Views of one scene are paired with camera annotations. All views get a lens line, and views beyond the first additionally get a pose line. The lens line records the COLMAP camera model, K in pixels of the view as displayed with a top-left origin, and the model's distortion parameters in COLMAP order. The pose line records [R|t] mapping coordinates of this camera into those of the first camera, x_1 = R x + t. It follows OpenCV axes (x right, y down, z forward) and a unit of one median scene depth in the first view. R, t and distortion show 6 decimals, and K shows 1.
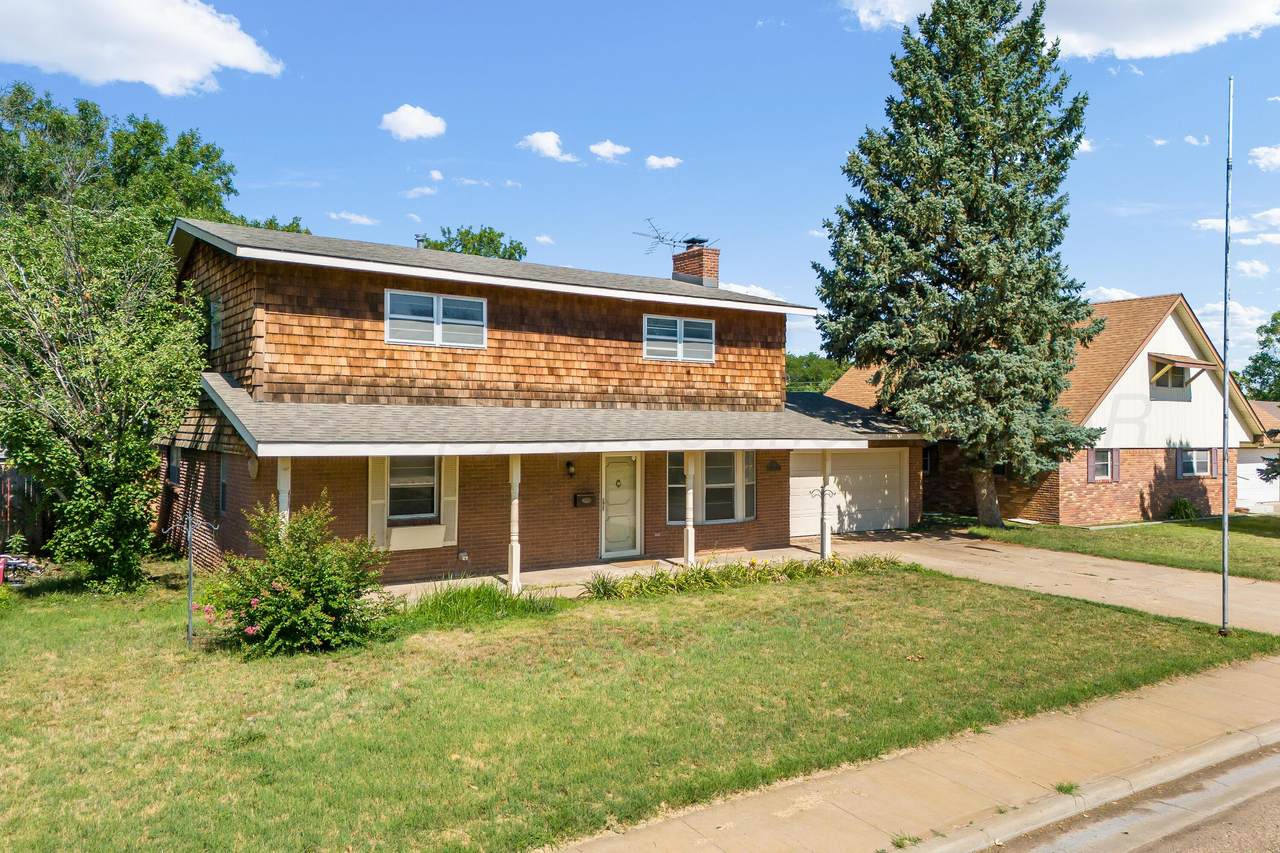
lens RADIAL K [[900.5, 0, 636.4], [0, 900.5, 422.8], [0, 0, 1]] dist [0.064120, -0.005211]
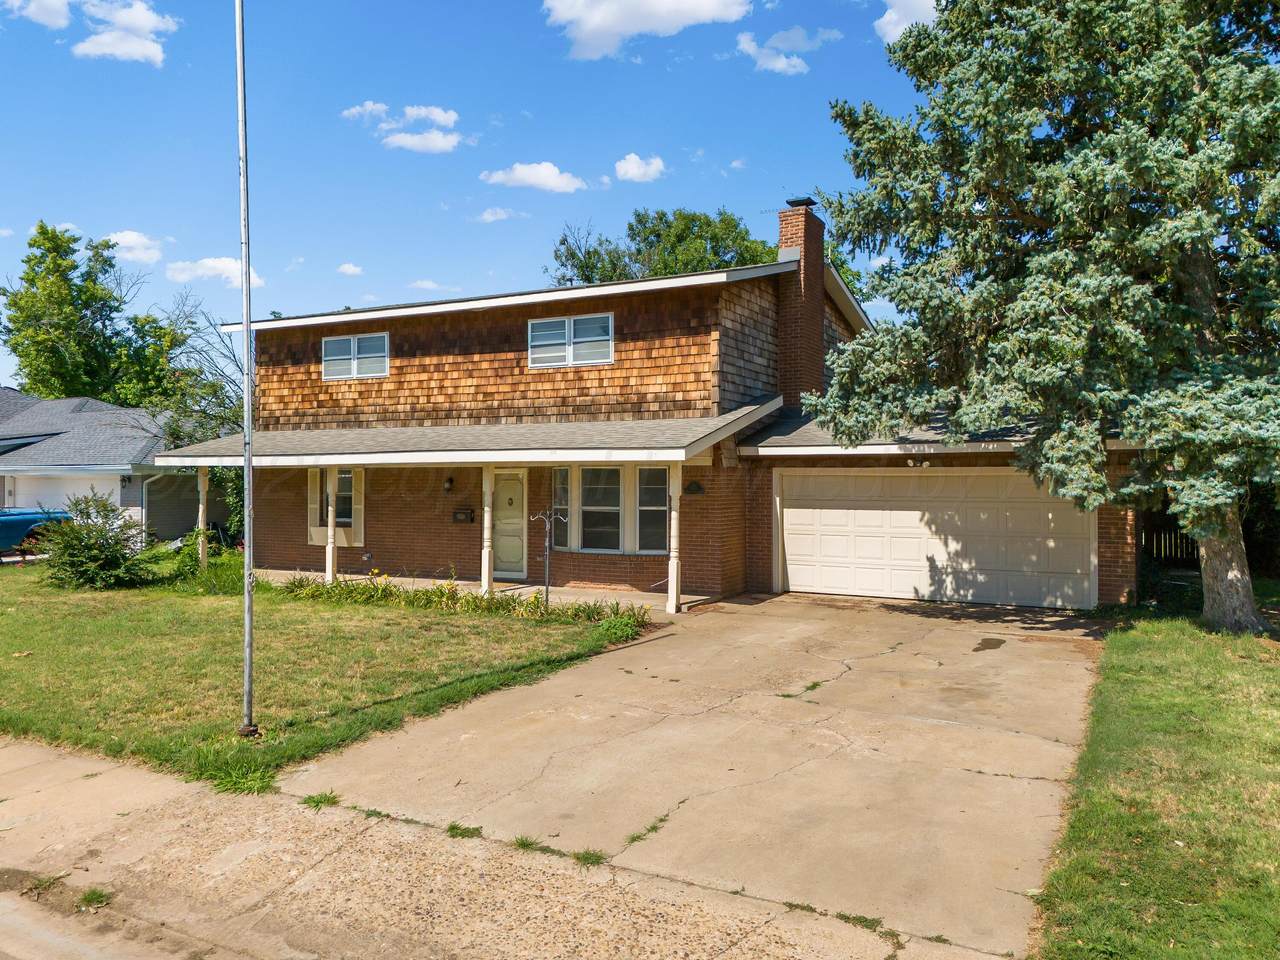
lens RADIAL K [[917.7, 0, 668.8], [0, 917.7, 482.3], [0, 0, 1]] dist [0.063833, -0.014921]
pose [[0.490675, -0.002620, -0.871339, 0.949865], [0.007392, 0.999972, 0.001156, 0.048596], [0.871311, -0.007008, 0.490681, 0.691696]]
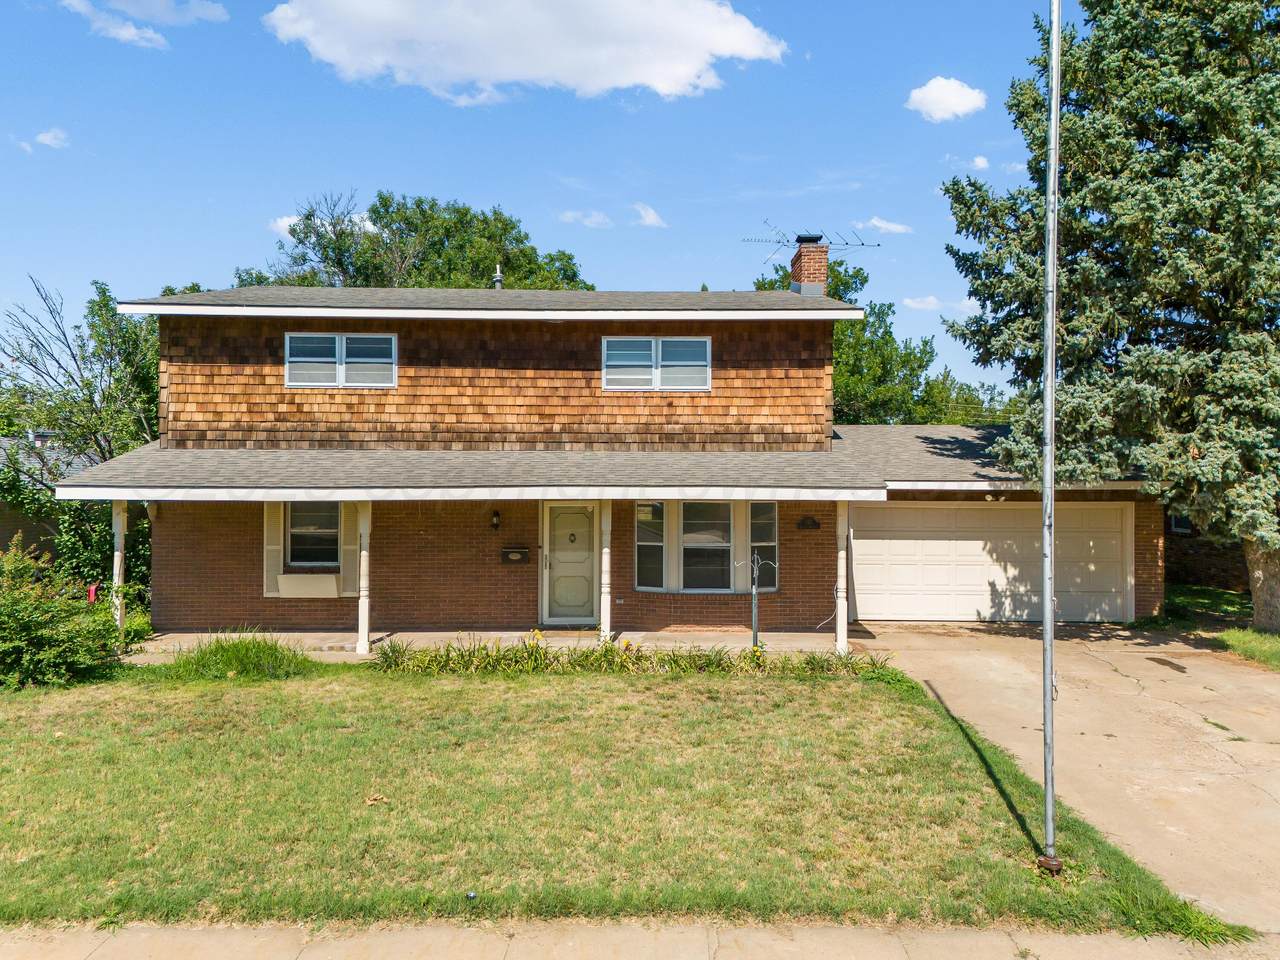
lens RADIAL K [[917.7, 0, 647.9], [0, 917.7, 472.4], [0, 0, 1]] dist [0.063833, -0.014921]
pose [[0.837055, -0.004600, -0.547099, 0.533938], [0.004070, 0.999989, -0.002181, 0.007628], [0.547104, -0.000401, 0.837065, 0.324853]]
